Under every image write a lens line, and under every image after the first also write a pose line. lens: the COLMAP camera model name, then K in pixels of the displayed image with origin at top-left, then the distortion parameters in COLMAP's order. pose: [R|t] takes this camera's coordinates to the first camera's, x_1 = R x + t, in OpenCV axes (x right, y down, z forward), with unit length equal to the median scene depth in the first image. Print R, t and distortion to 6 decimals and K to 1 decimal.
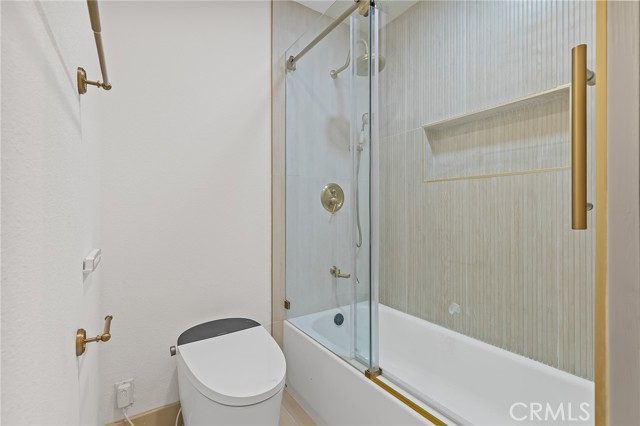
lens RADIAL K [[286.3, 0, 321.3], [0, 286.3, 209.5], [0, 0, 1]] dist [0.008519, -0.002359]
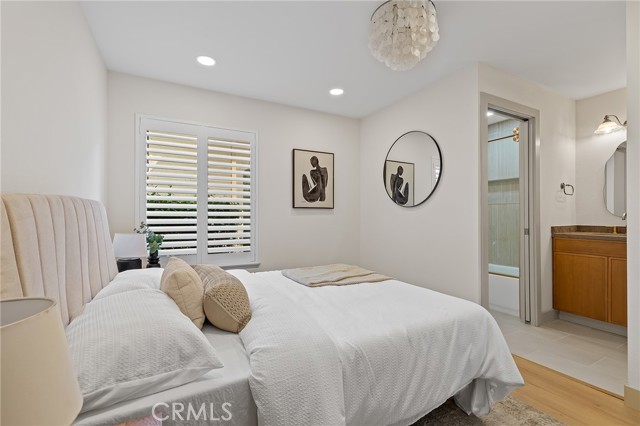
lens RADIAL K [[286.3, 0, 319.0], [0, 286.3, 215.6], [0, 0, 1]] dist [0.008519, -0.002359]
pose [[0.995433, -0.000687, -0.095464, -0.827692], [0.000458, 0.999997, -0.002424, 0.000230], [0.095465, 0.002369, 0.995430, -1.685272]]
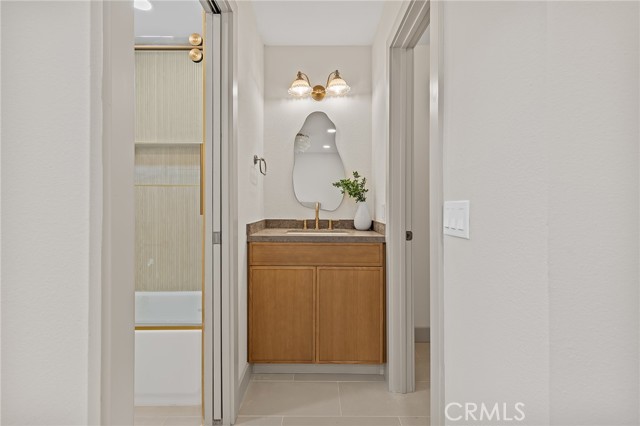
lens RADIAL K [[286.3, 0, 314.1], [0, 286.3, 203.8], [0, 0, 1]] dist [0.008519, -0.002359]
pose [[0.558288, 0.005491, 0.829629, -0.263512], [0.001370, 0.999971, -0.007541, -0.002554], [-0.829646, 0.005347, 0.558264, -0.491767]]
